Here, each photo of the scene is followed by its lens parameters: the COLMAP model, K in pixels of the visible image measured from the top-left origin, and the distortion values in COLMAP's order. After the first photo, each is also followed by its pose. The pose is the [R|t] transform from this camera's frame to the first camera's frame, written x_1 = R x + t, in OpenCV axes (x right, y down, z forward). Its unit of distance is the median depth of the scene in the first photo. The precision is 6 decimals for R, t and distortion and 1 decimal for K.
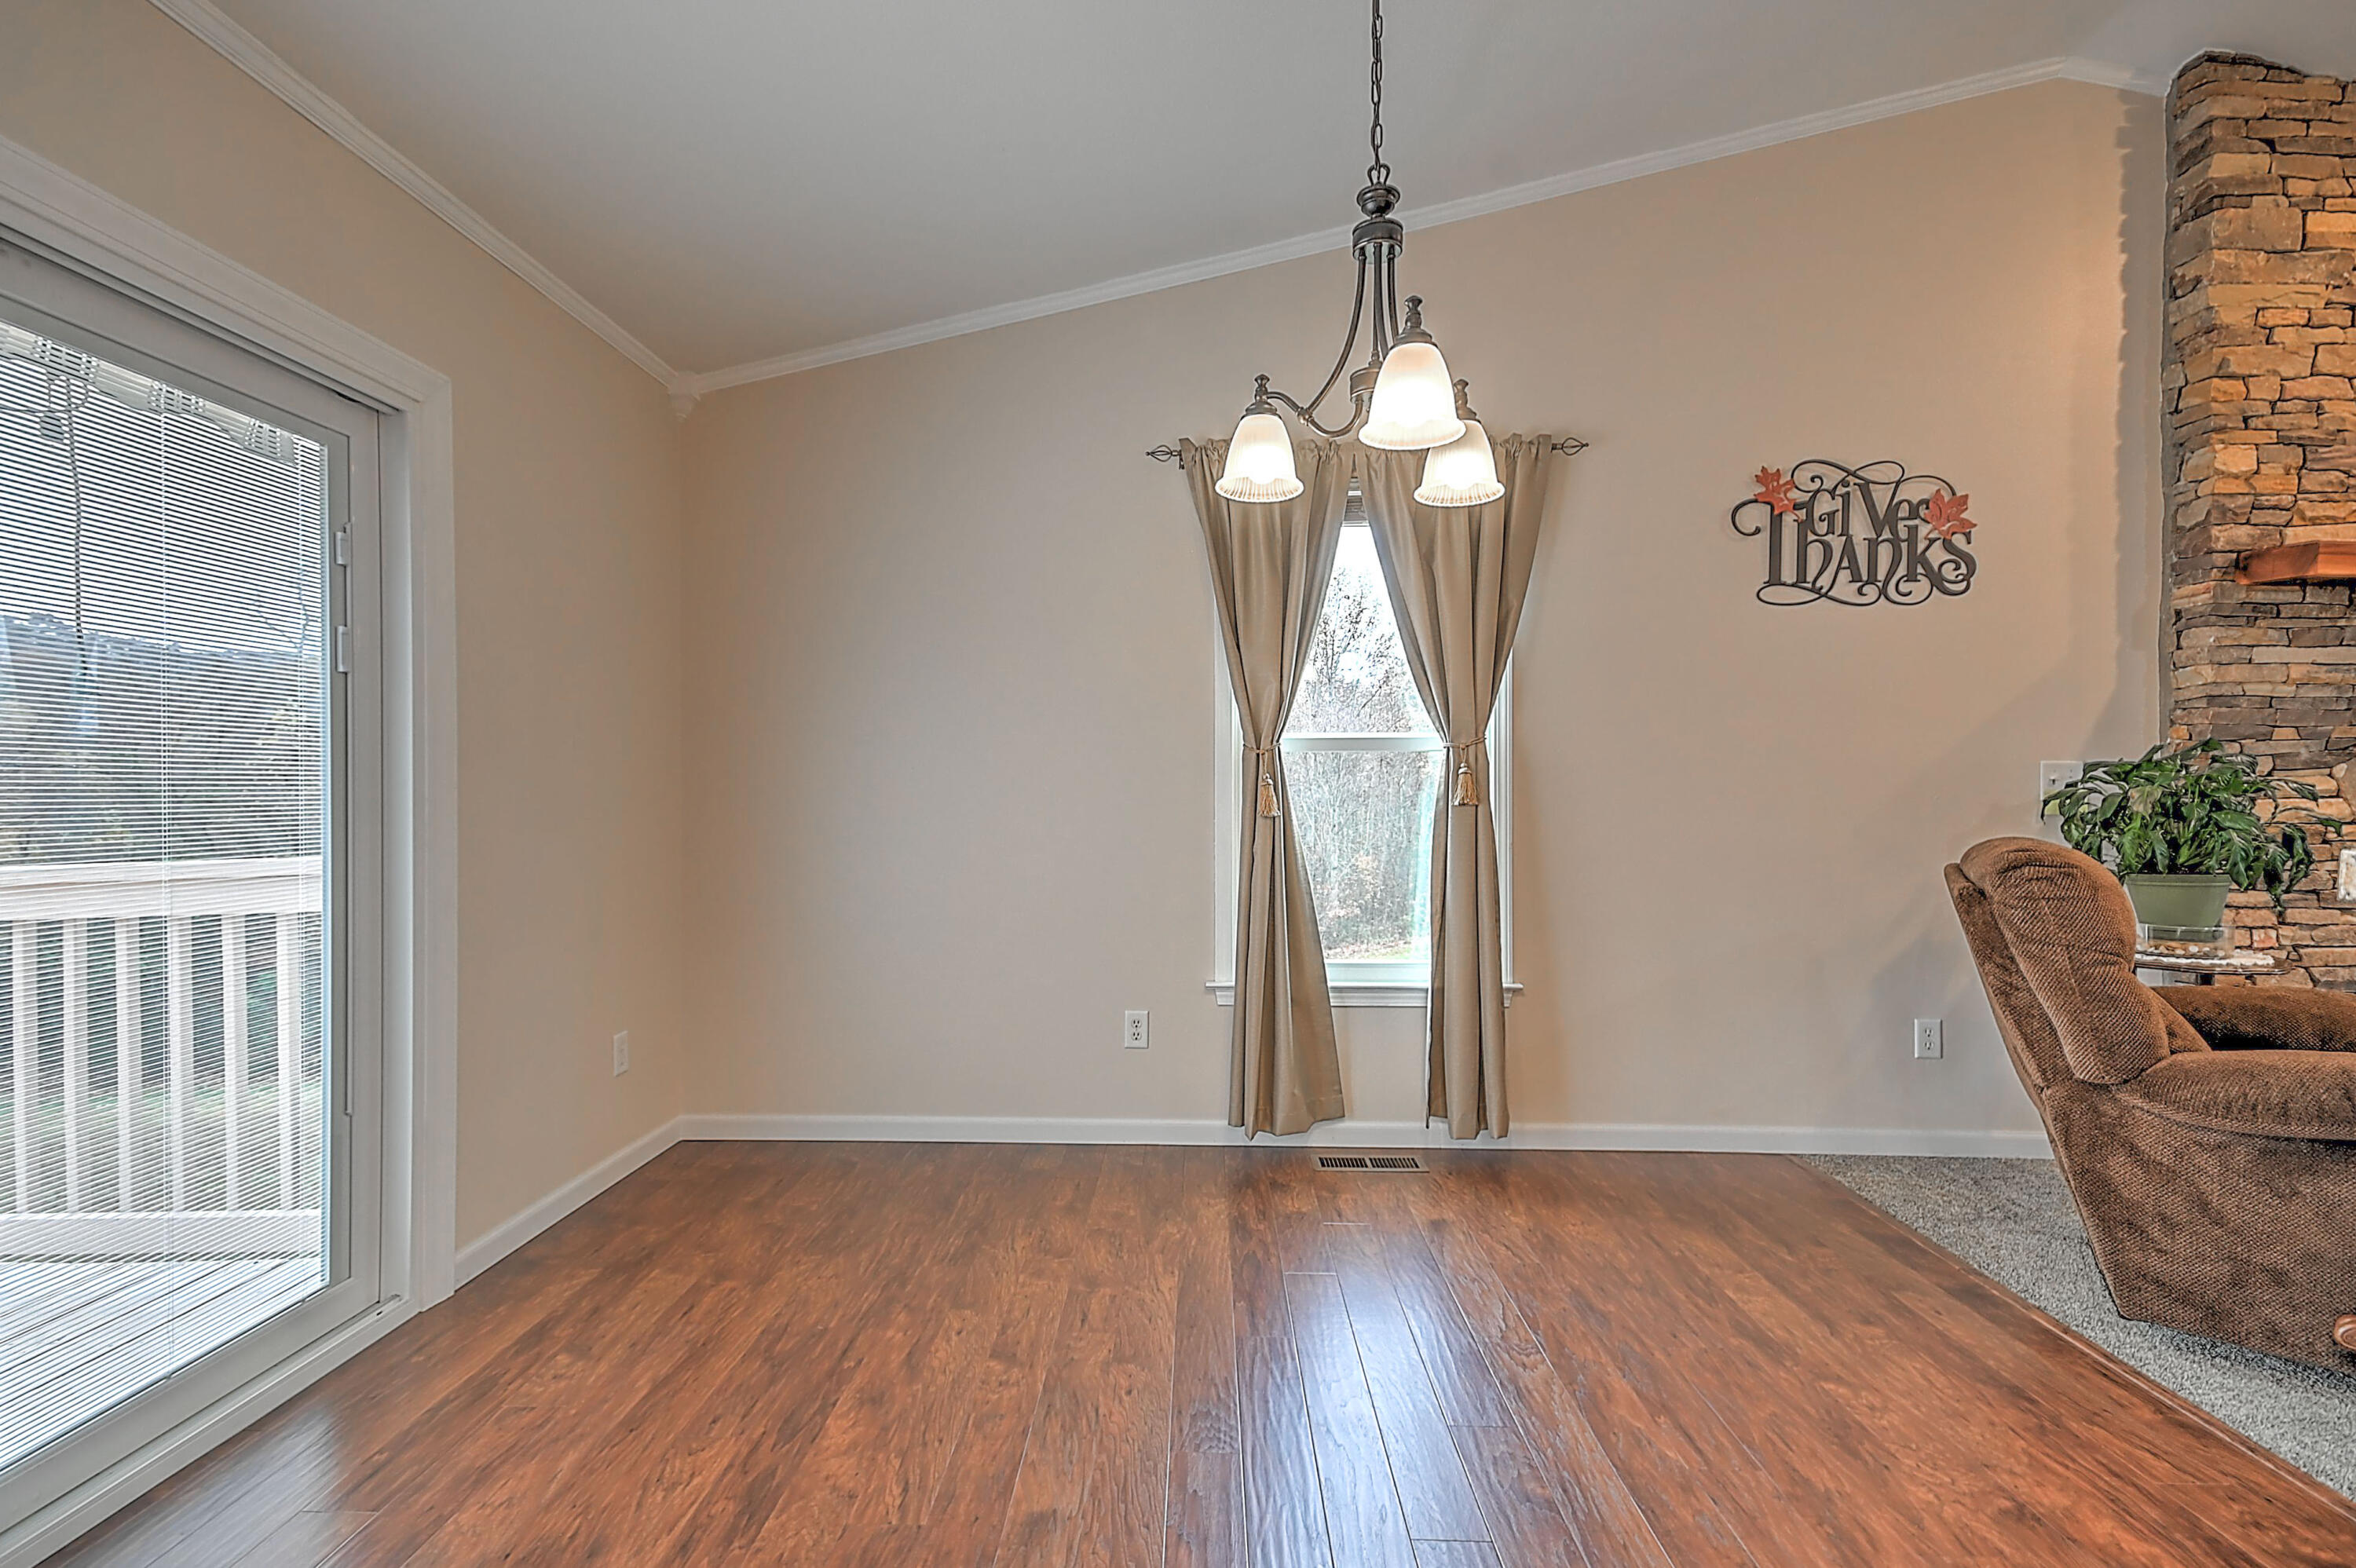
lens RADIAL K [[1045.1, 0, 1085.0], [0, 1045.1, 809.7], [0, 0, 1]] dist [-0.001892, -0.001550]
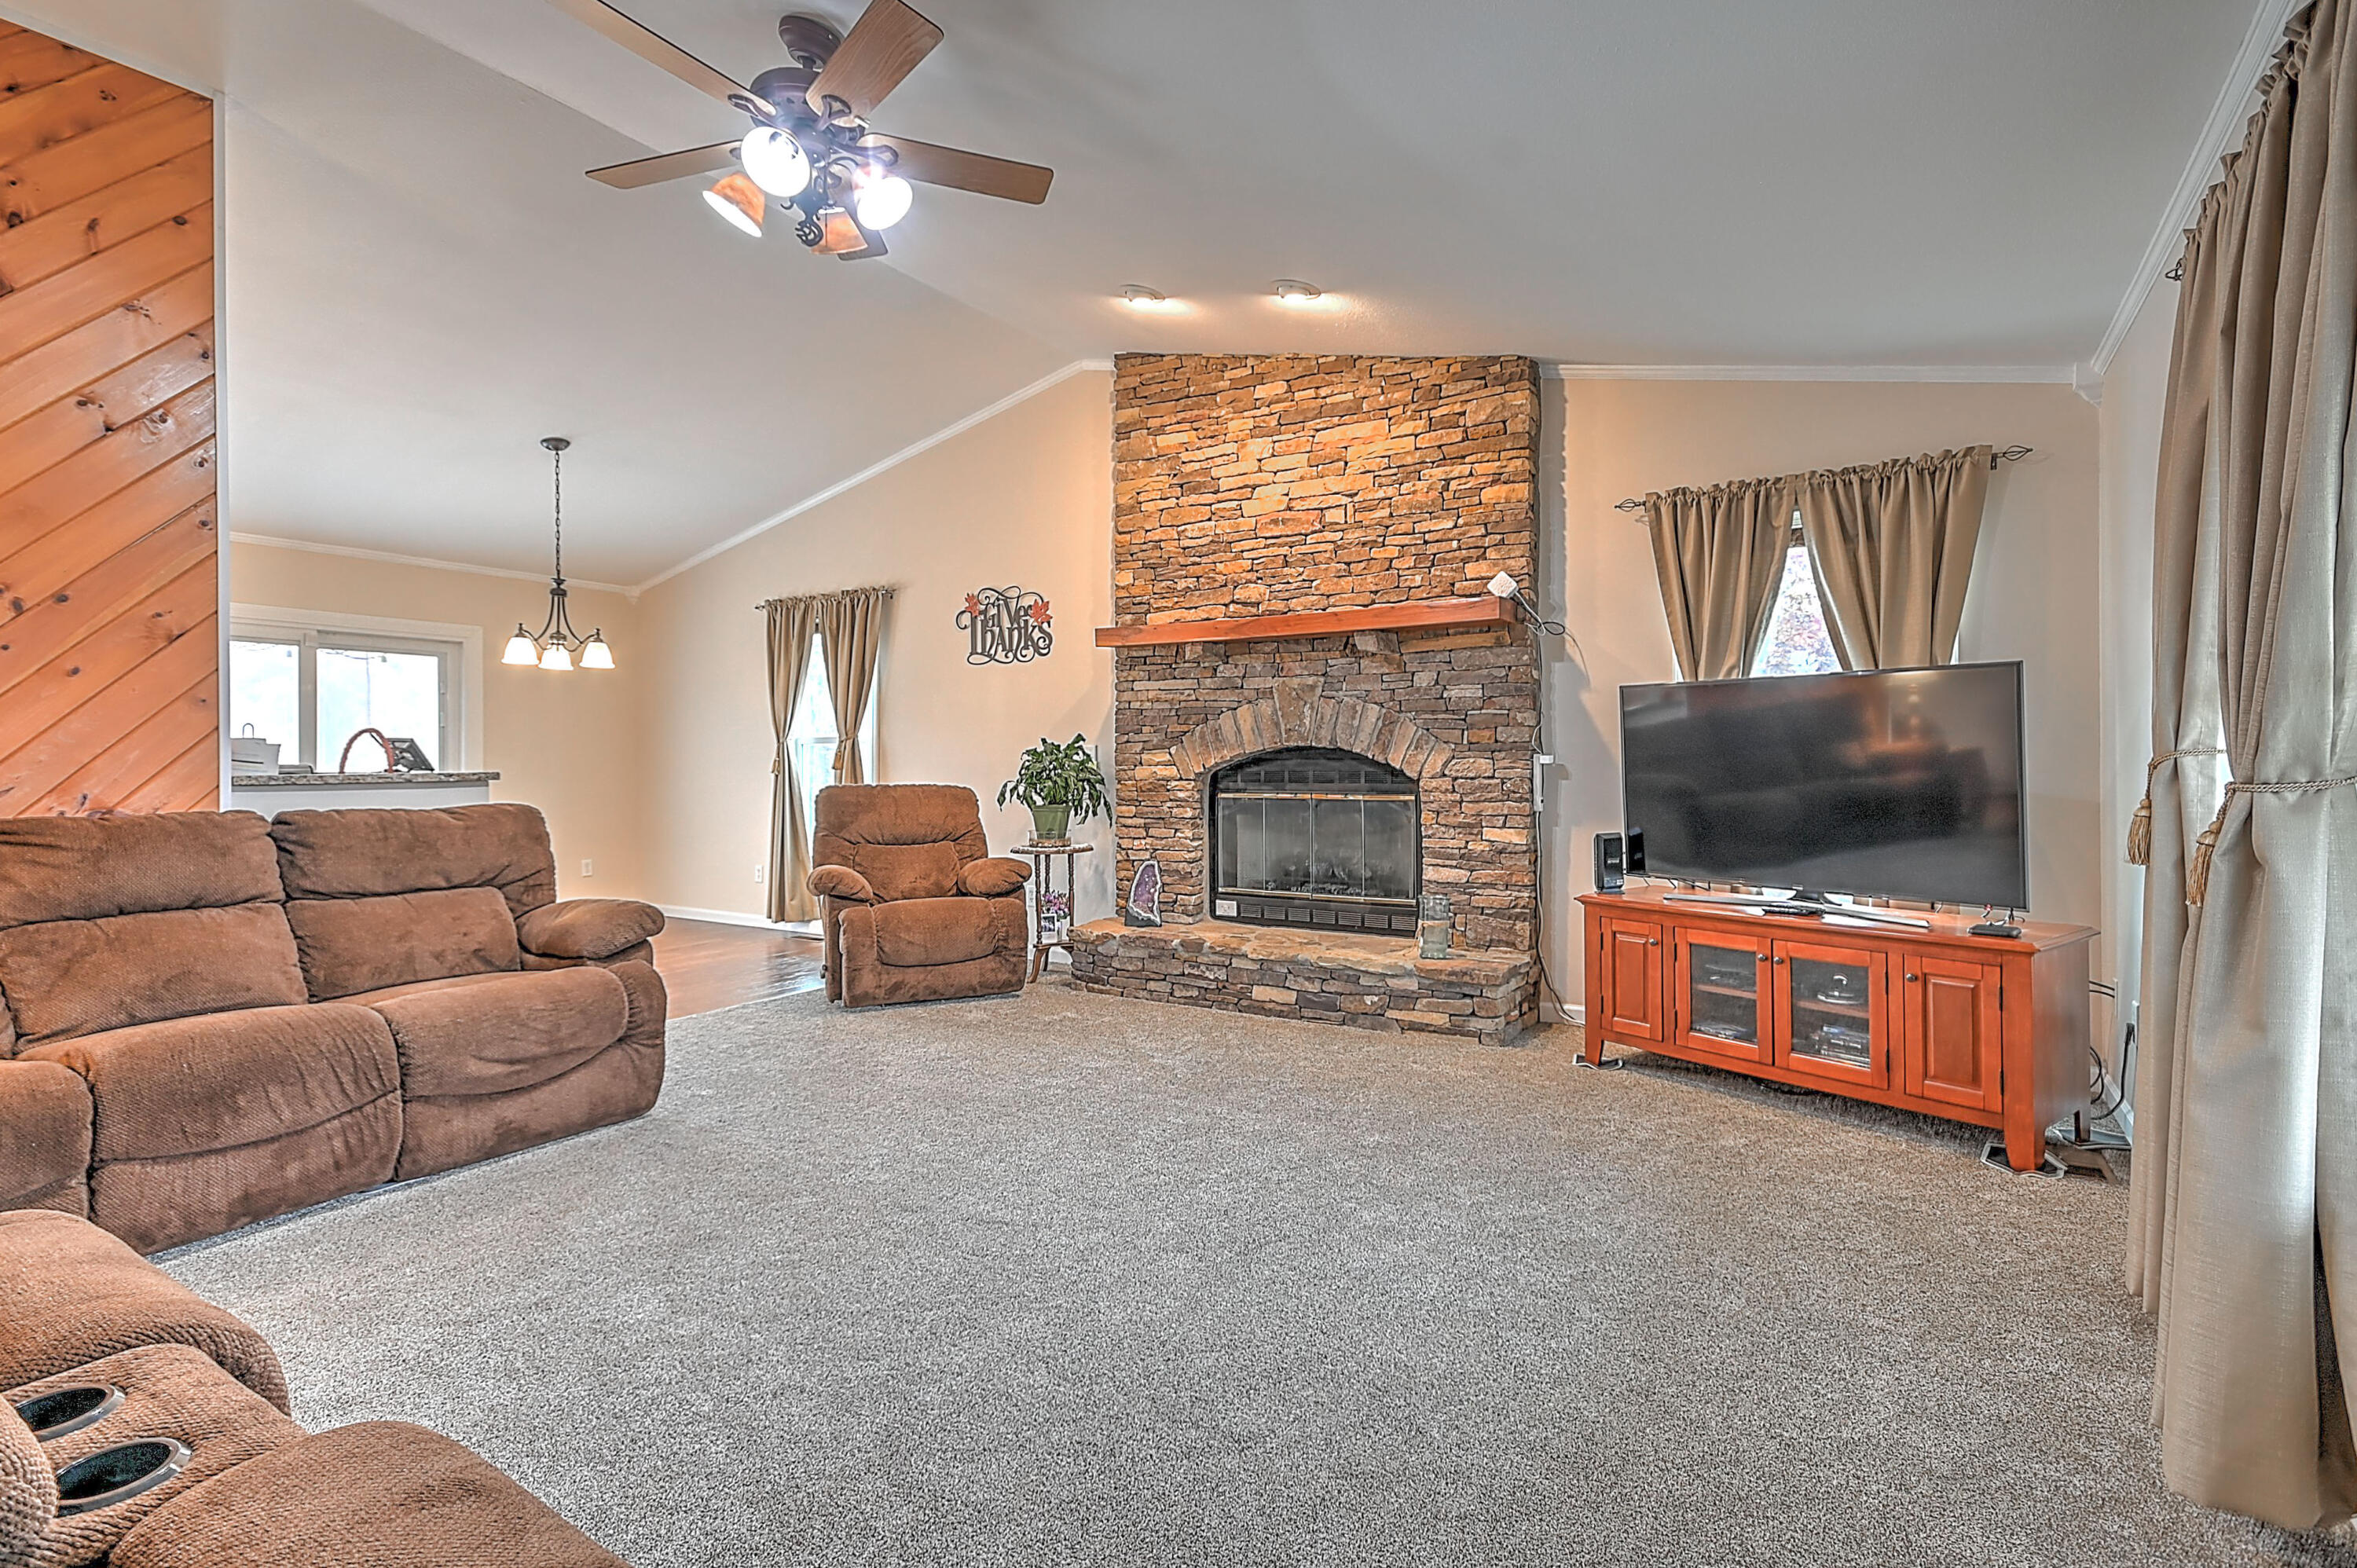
lens RADIAL K [[1073.2, 0, 1167.9], [0, 1073.2, 756.6], [0, 0, 1]] dist [-0.001598, -0.000084]
pose [[0.881247, -0.007617, -0.472595, 1.919415], [-0.000021, 0.999870, -0.016153, 0.003056], [0.472657, 0.014245, 0.881132, -0.563488]]
